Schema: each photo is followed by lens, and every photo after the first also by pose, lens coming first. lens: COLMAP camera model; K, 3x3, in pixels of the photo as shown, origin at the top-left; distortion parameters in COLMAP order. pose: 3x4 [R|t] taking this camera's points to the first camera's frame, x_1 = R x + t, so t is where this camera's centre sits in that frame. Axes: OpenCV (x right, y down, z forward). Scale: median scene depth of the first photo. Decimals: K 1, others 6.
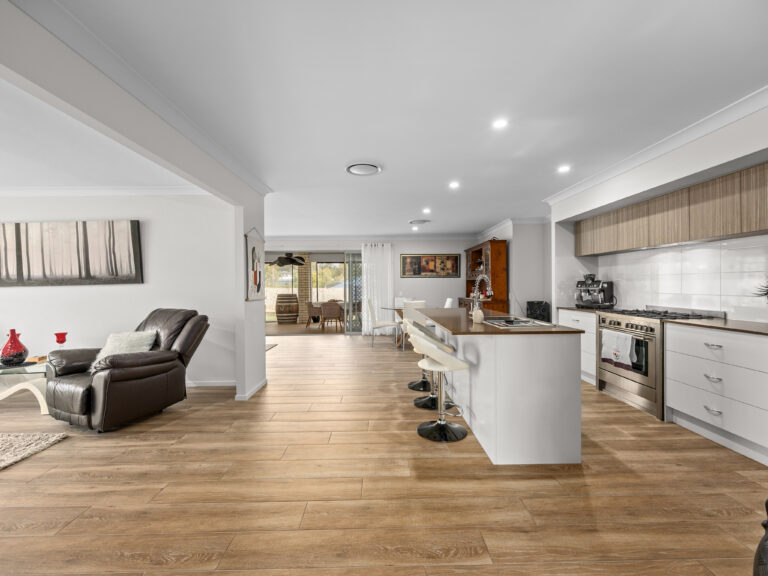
lens RADIAL K [[346.9, 0, 384.0], [0, 346.9, 288.0], [0, 0, 1]] dist [0.001028, 0.000450]
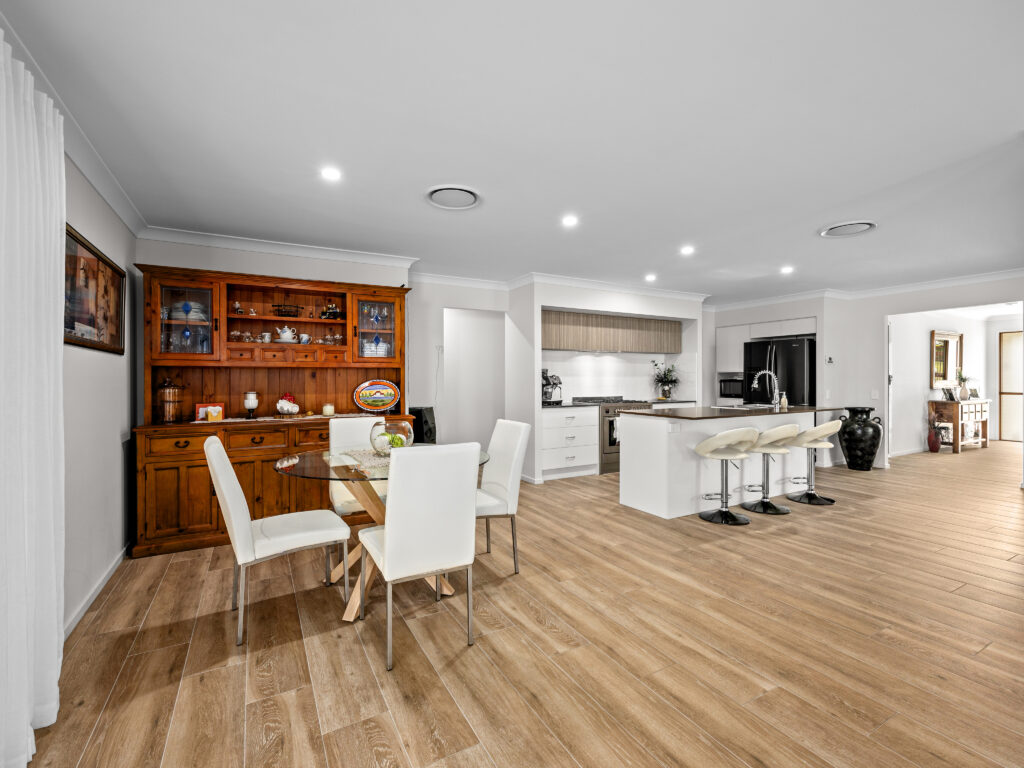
lens RADIAL K [[462.5, 0, 512.0], [0, 462.5, 384.0], [0, 0, 1]] dist [0.001028, 0.000450]
pose [[-0.468160, -0.002584, 0.883640, -0.415773], [0.012400, 0.999878, 0.009494, -0.010096], [-0.883557, 0.015402, -0.468071, 1.443515]]
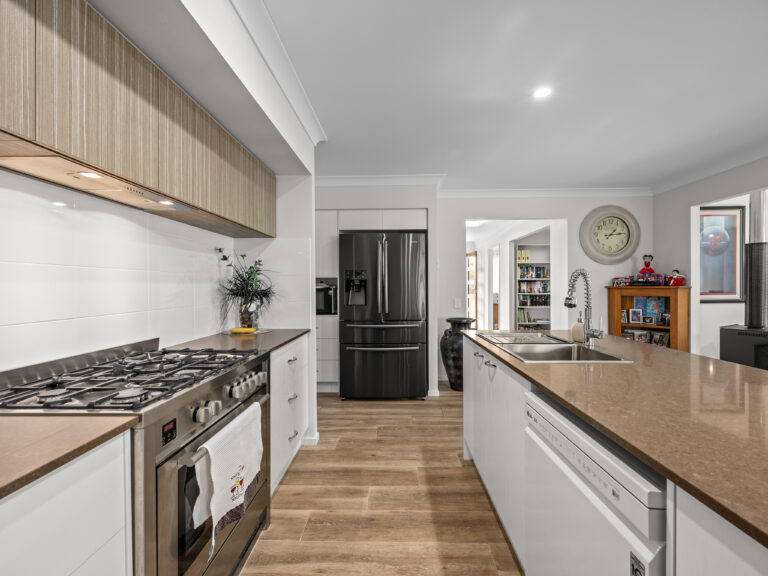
lens RADIAL K [[346.9, 0, 384.0], [0, 346.9, 288.0], [0, 0, 1]] dist [0.001028, 0.000450]
pose [[-0.998708, 0.012922, 0.049148, 0.330961], [0.013569, 0.999825, 0.012849, -0.010453], [-0.048973, 0.013499, -0.998709, 0.904644]]
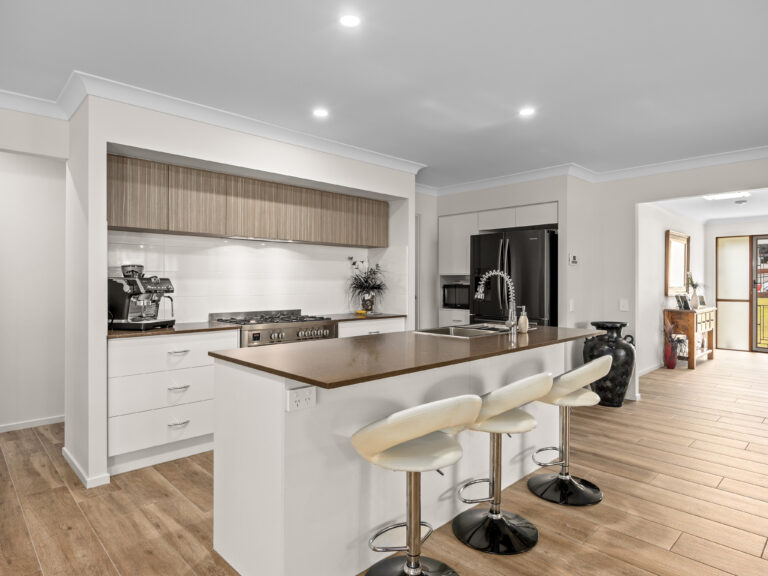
lens RADIAL K [[454.8, 0, 384.0], [0, 454.8, 288.0], [0, 0, 1]] dist [-0.005545, -0.000721]
pose [[-0.676604, -0.003496, 0.736339, -0.145514], [0.008031, 0.999894, 0.012127, -0.008634], [-0.736304, 0.014119, -0.676504, 1.028740]]
